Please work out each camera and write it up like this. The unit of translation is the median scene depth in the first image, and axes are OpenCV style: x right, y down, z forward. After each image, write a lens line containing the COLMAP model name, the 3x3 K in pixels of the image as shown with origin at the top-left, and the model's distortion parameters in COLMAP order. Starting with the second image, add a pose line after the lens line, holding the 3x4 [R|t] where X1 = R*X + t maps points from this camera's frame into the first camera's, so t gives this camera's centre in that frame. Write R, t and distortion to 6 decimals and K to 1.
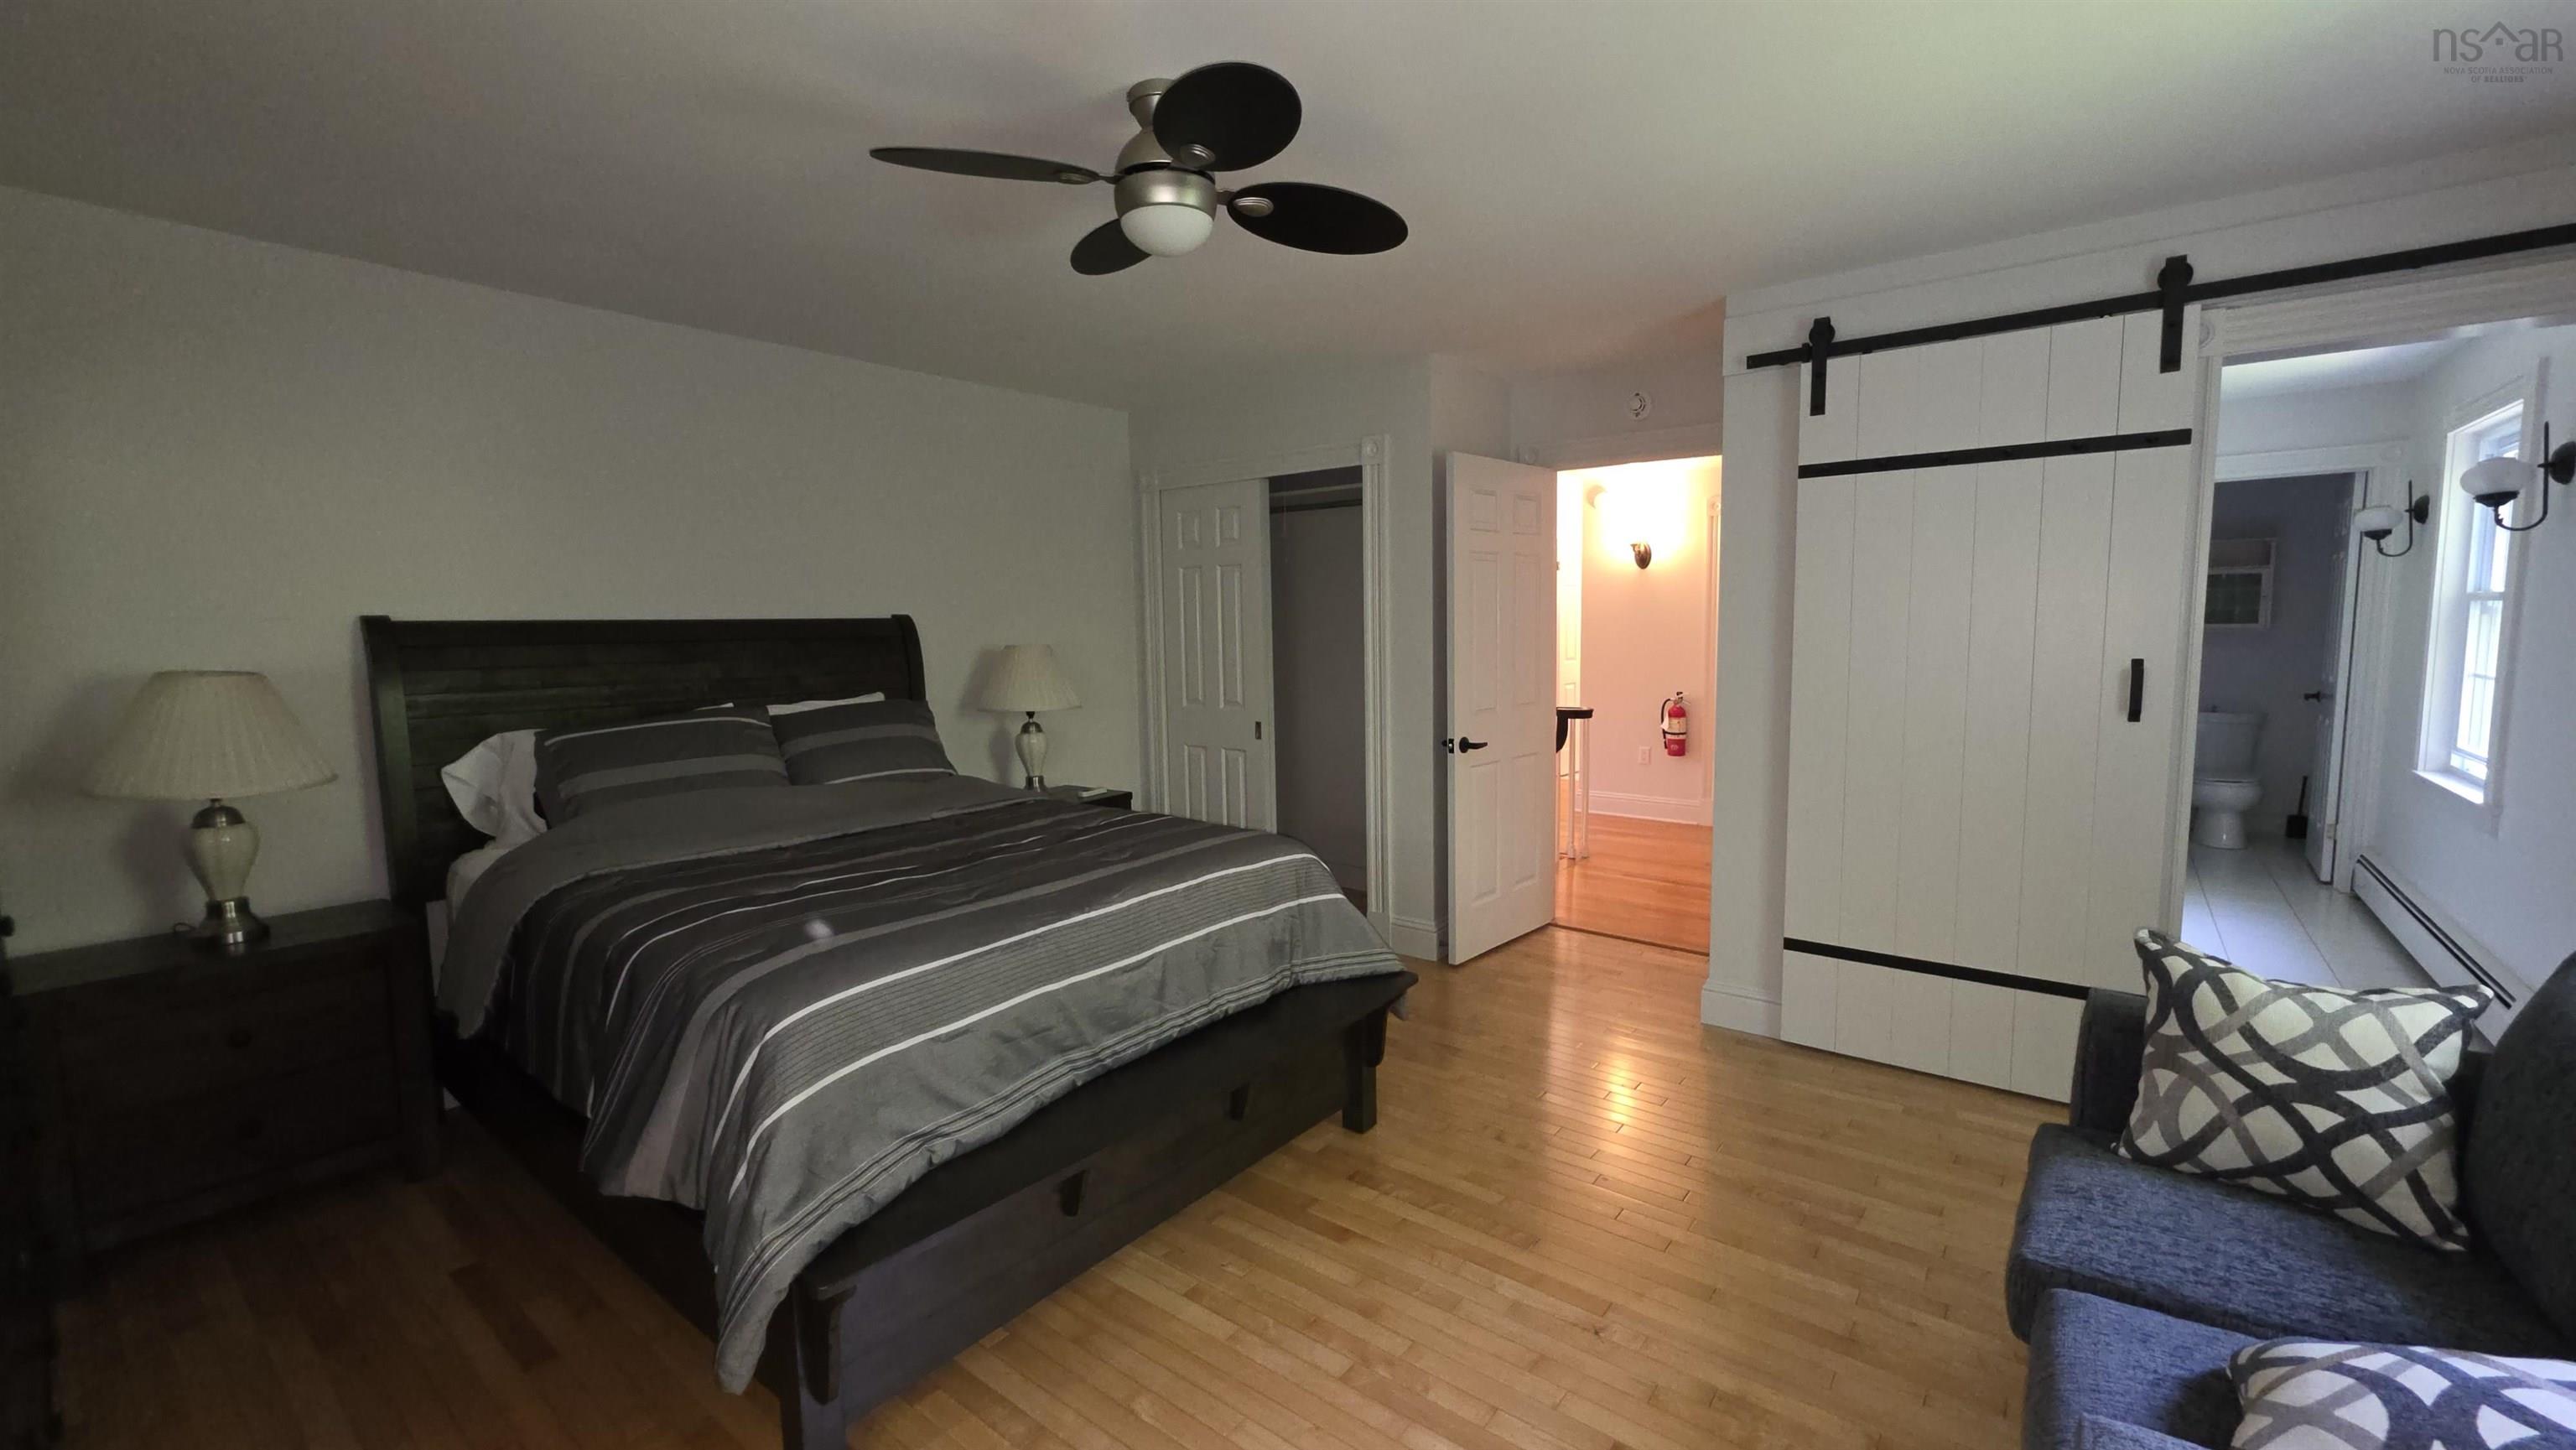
lens RADIAL K [[1025.6, 0, 1302.4], [0, 1025.6, 725.4], [0, 0, 1]] dist [-0.001444, 0.001321]
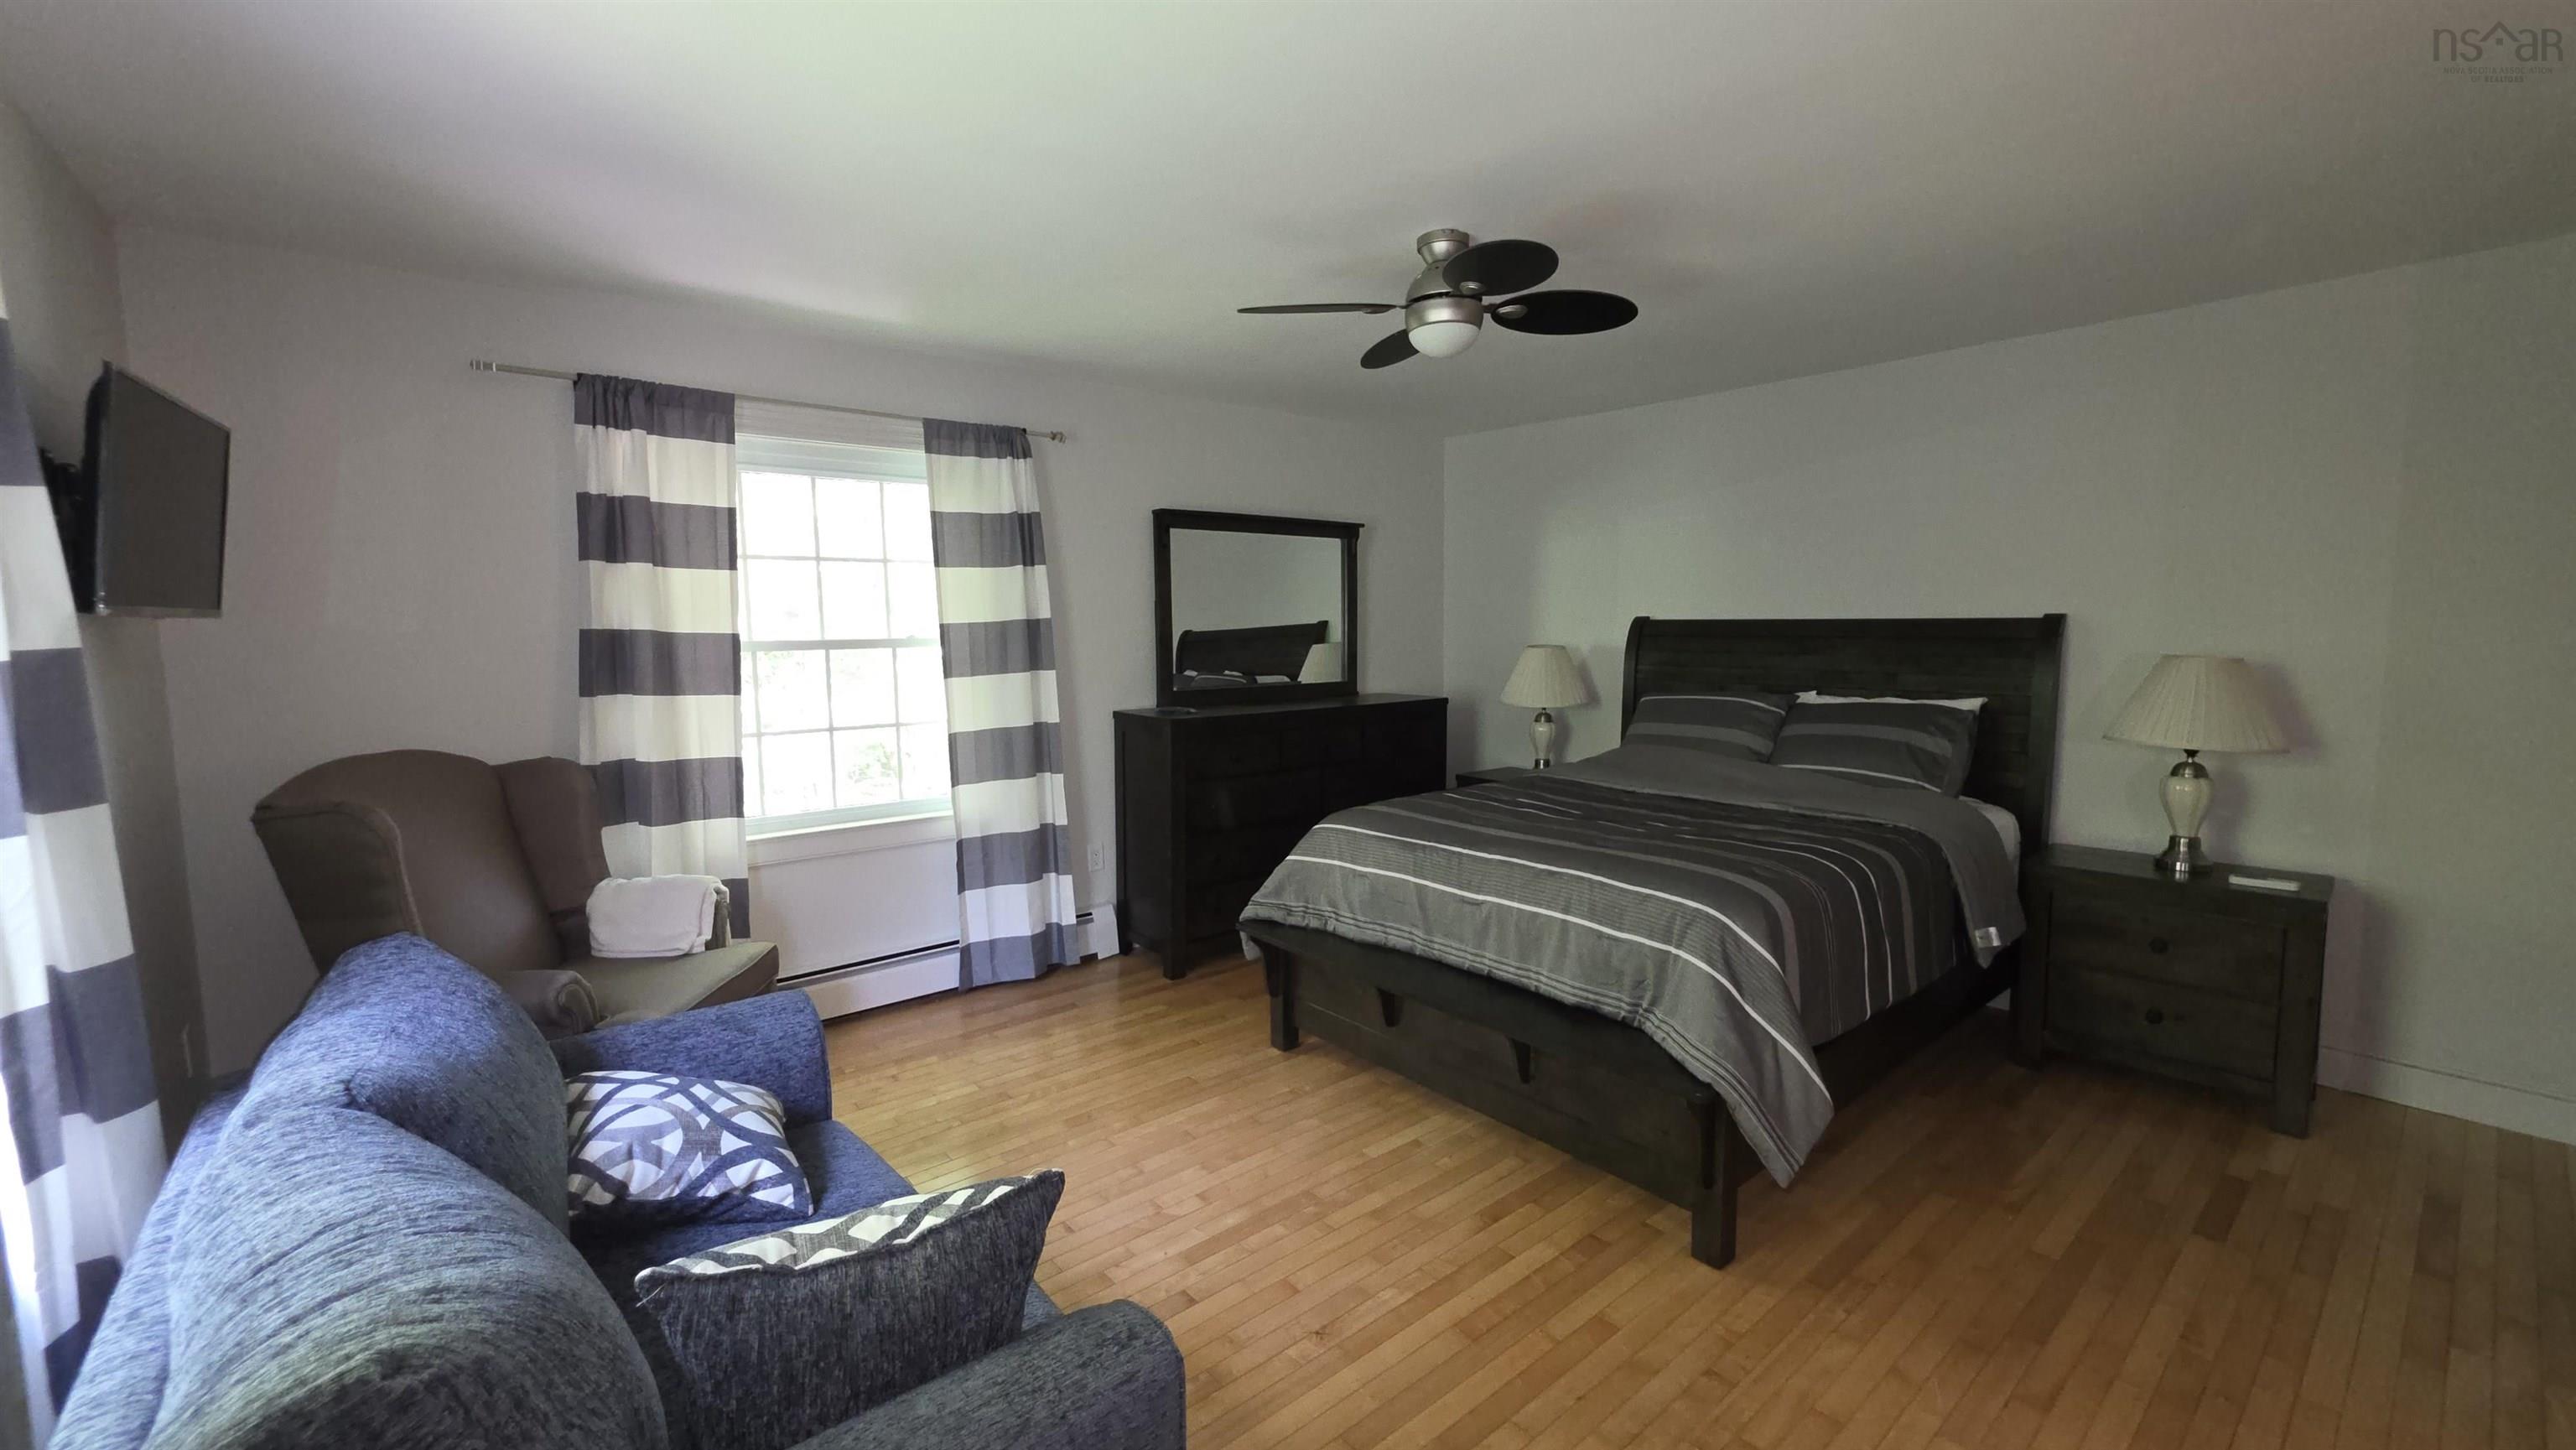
lens RADIAL K [[1025.6, 0, 1299.9], [0, 1025.6, 715.3], [0, 0, 1]] dist [-0.001444, 0.001321]
pose [[-0.199010, 0.111041, -0.973686, 0.984038], [-0.086122, 0.987734, 0.130246, -0.132196], [0.976206, 0.109776, -0.187006, 0.880292]]
